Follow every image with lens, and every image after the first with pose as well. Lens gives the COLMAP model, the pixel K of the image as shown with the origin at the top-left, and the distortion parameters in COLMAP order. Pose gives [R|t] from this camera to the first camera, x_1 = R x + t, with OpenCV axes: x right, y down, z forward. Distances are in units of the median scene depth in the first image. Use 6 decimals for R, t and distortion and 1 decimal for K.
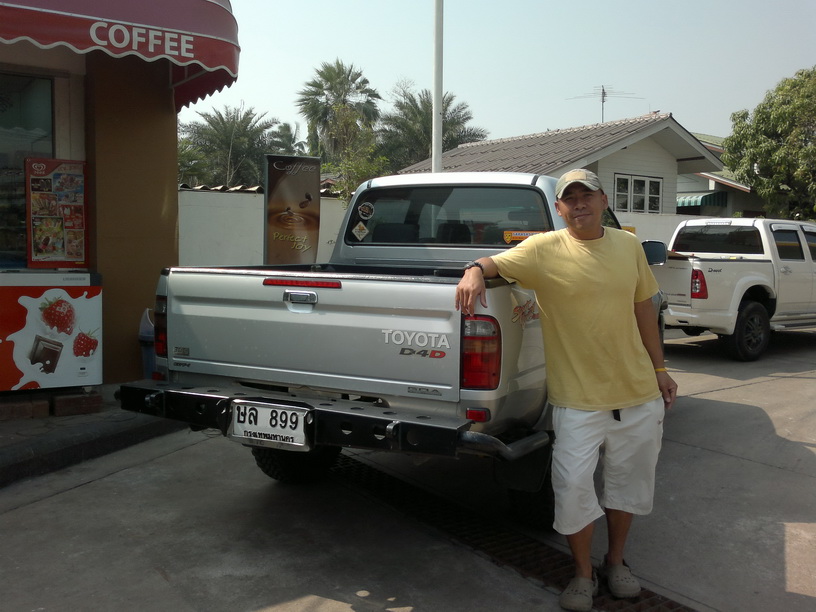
lens RADIAL K [[771.8, 0, 407.3], [0, 771.8, 303.3], [0, 0, 1]] dist [-0.028951, 0.000000]
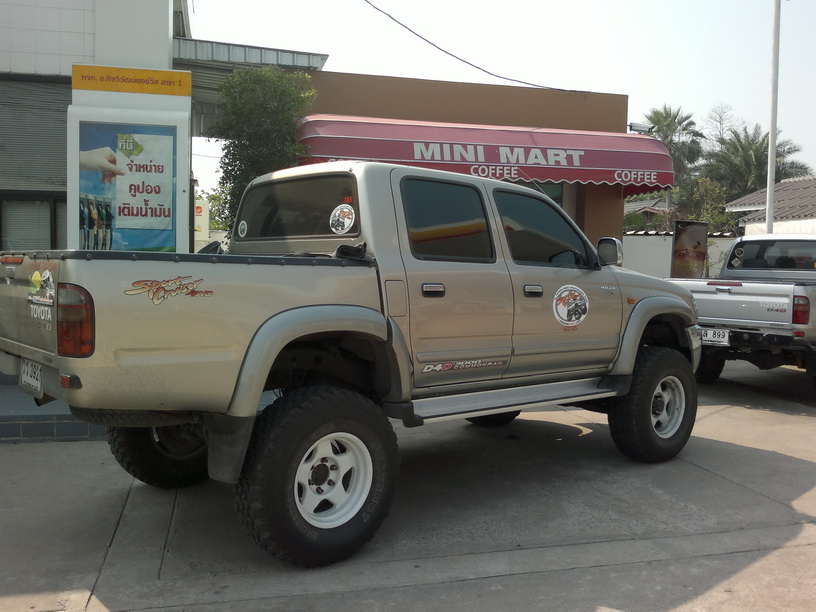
lens RADIAL K [[771.8, 0, 401.2], [0, 771.8, 309.8], [0, 0, 1]] dist [-0.028951, 0.000000]
pose [[0.926490, 0.026238, -0.375404, -0.127124], [-0.033897, 0.999330, -0.013810, 0.096472], [0.374790, 0.025520, 0.926758, -1.308452]]
